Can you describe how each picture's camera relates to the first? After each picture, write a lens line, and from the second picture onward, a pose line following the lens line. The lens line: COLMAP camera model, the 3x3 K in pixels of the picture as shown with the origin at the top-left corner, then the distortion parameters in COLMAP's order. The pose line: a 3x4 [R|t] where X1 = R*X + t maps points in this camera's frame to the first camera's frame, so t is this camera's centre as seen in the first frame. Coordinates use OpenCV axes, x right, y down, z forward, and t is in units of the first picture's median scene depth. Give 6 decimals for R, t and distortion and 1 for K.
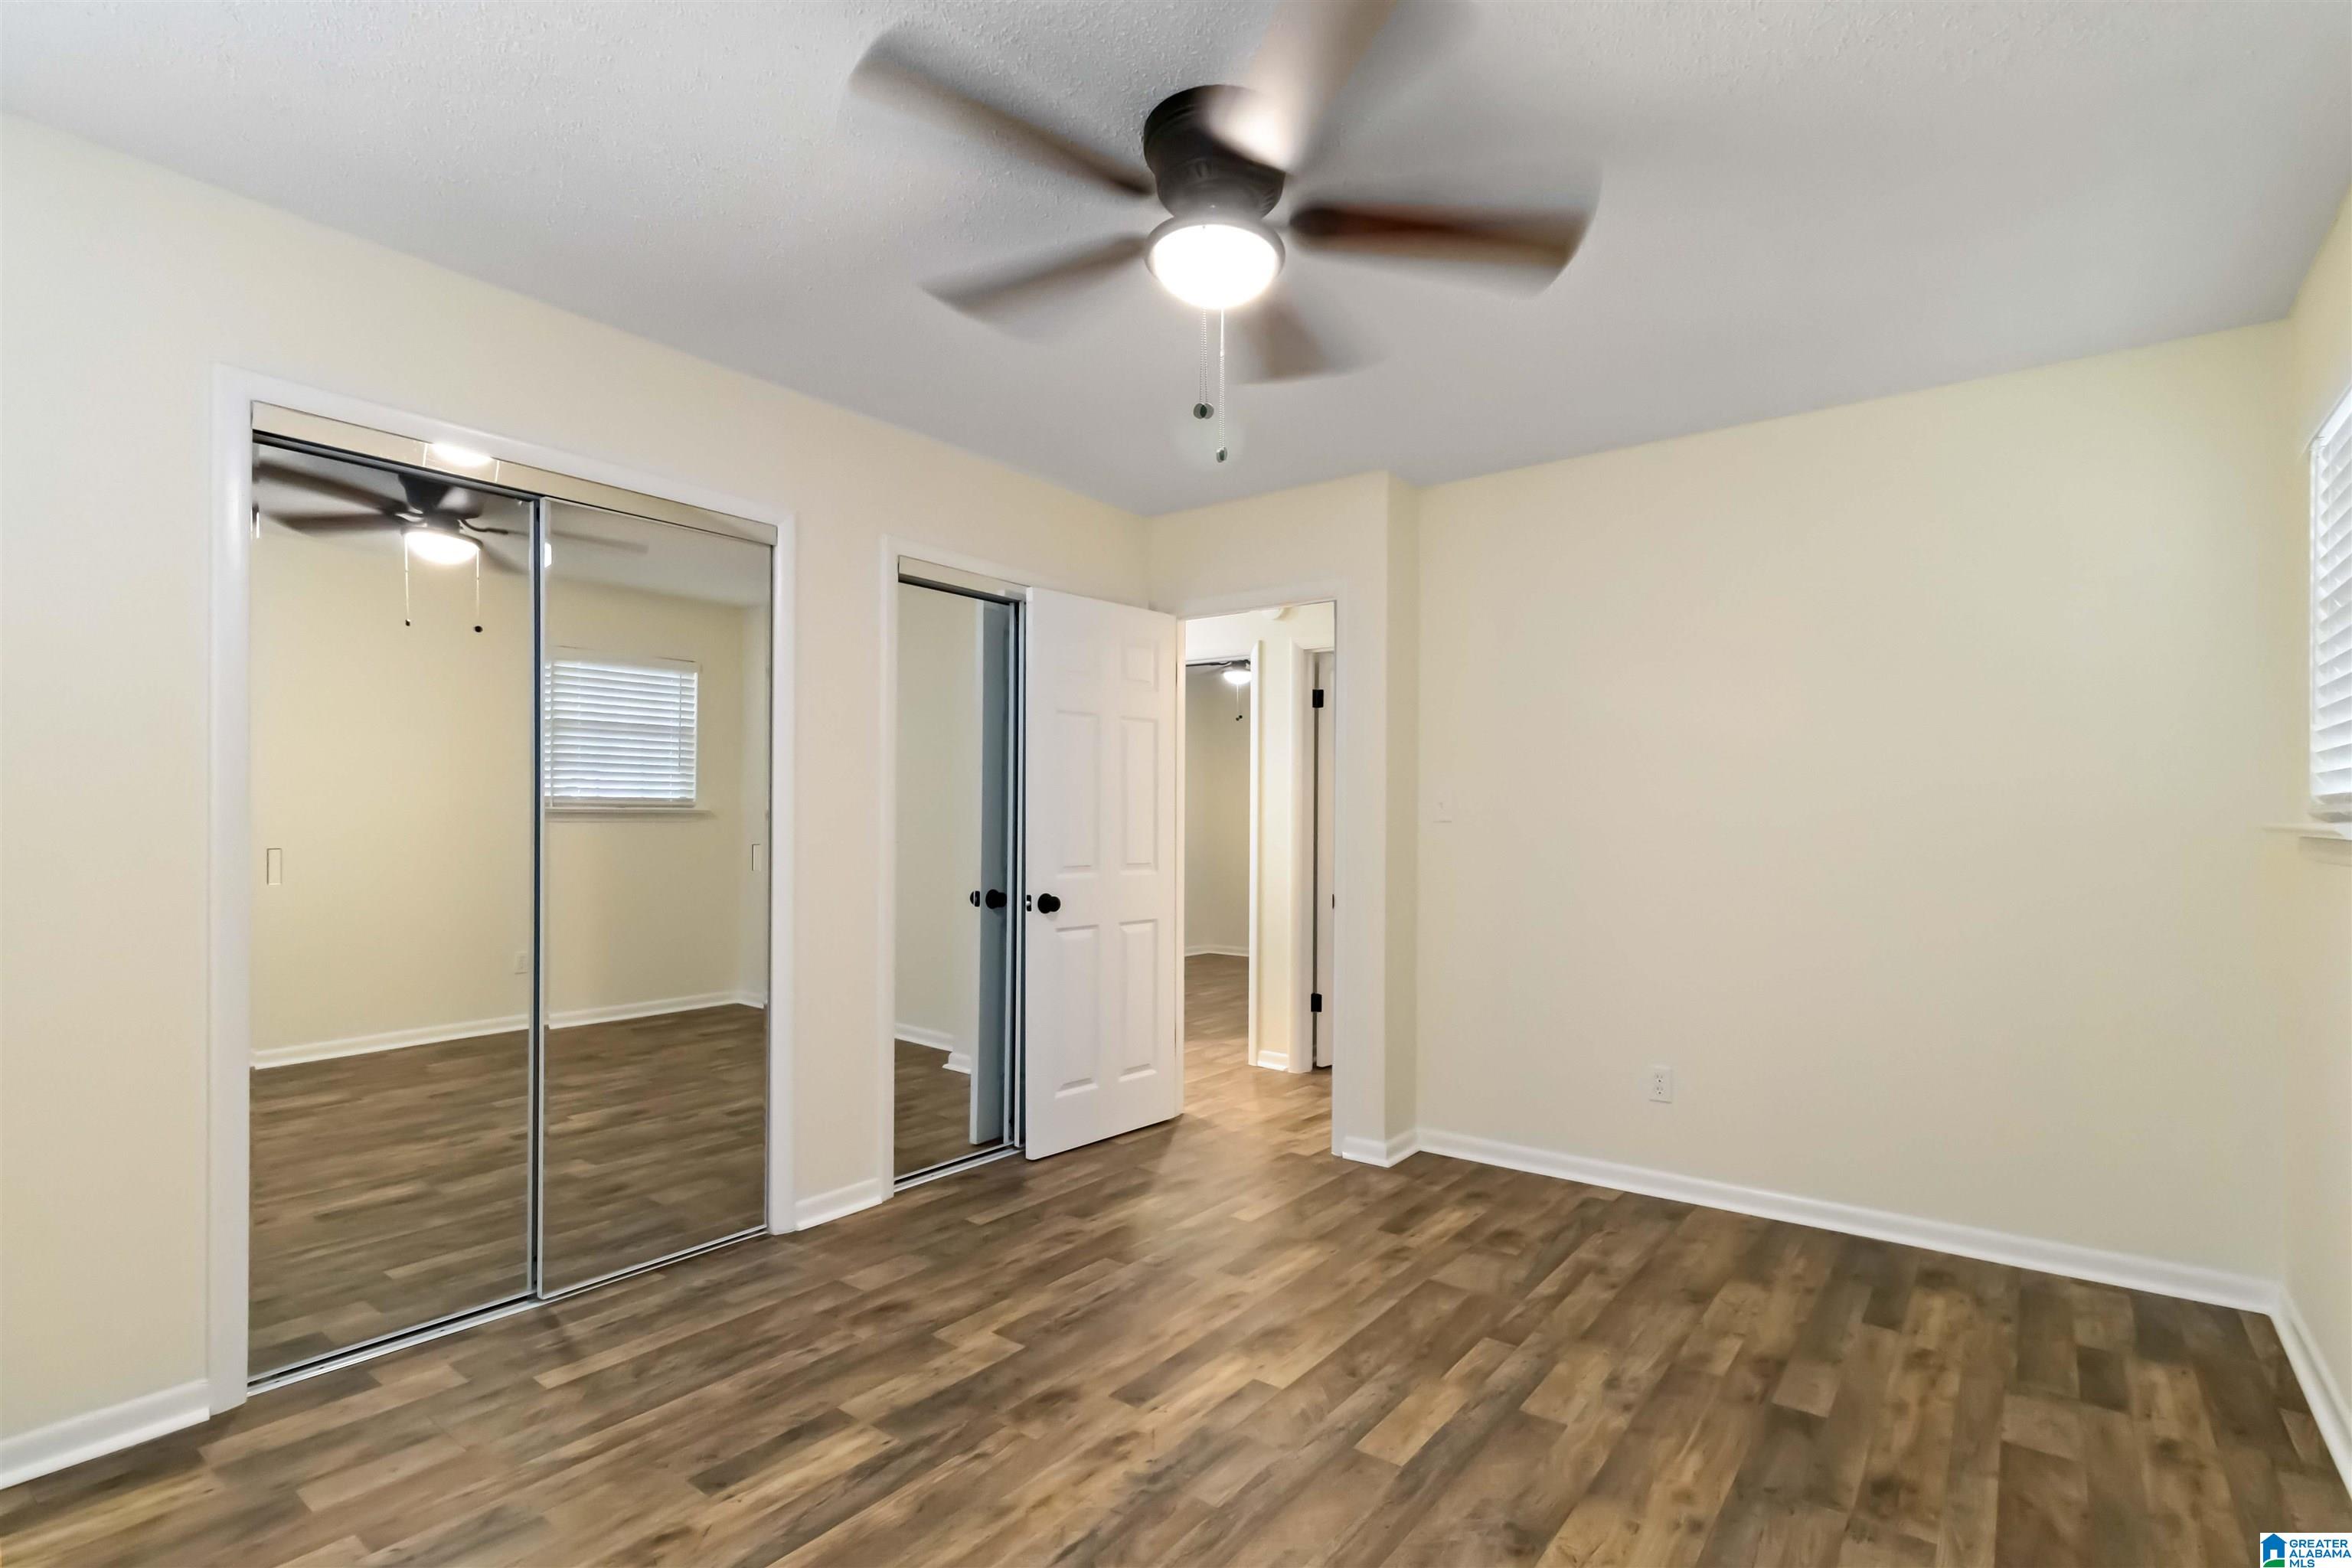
lens RADIAL K [[1108.3, 0, 1177.7], [0, 1108.3, 794.4], [0, 0, 1]] dist [-0.001326, 0.000385]
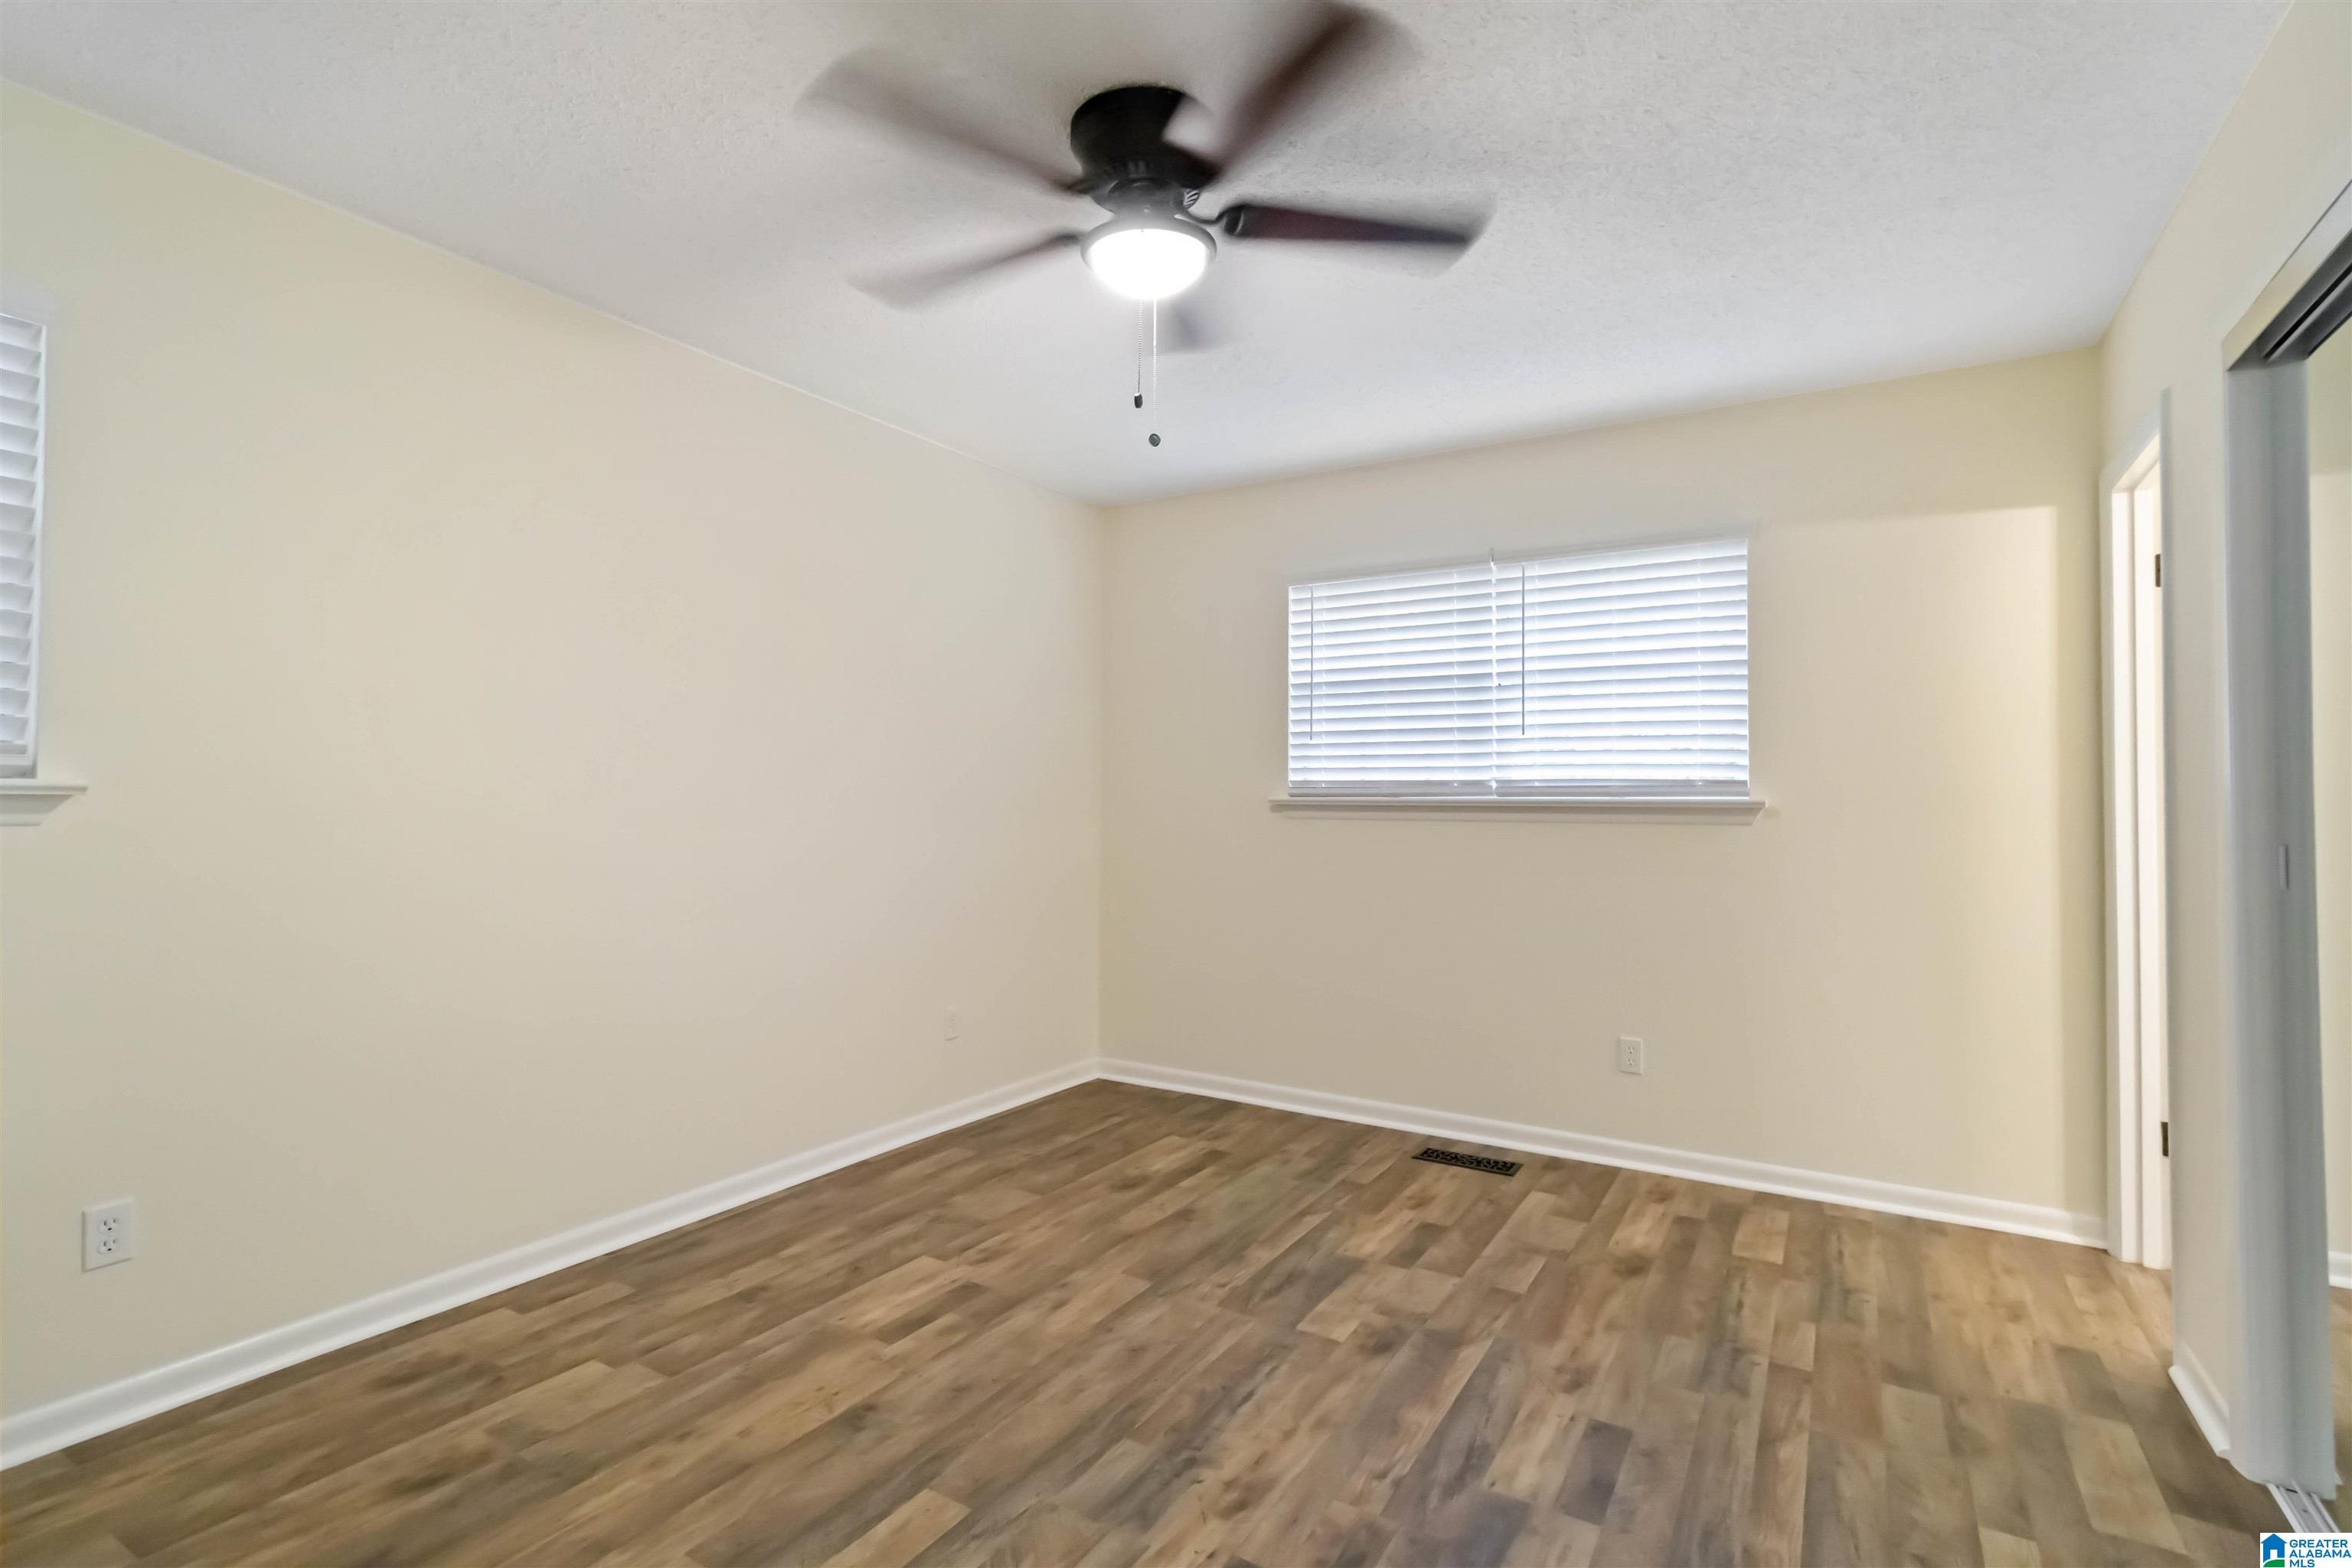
lens RADIAL K [[1108.3, 0, 1194.0], [0, 1108.3, 781.3], [0, 0, 1]] dist [-0.001326, 0.000385]
pose [[-0.992957, -0.016861, -0.117267, 0.102044], [-0.013104, 0.999378, -0.032739, 0.044950], [0.117746, -0.030972, -0.992561, 2.007125]]
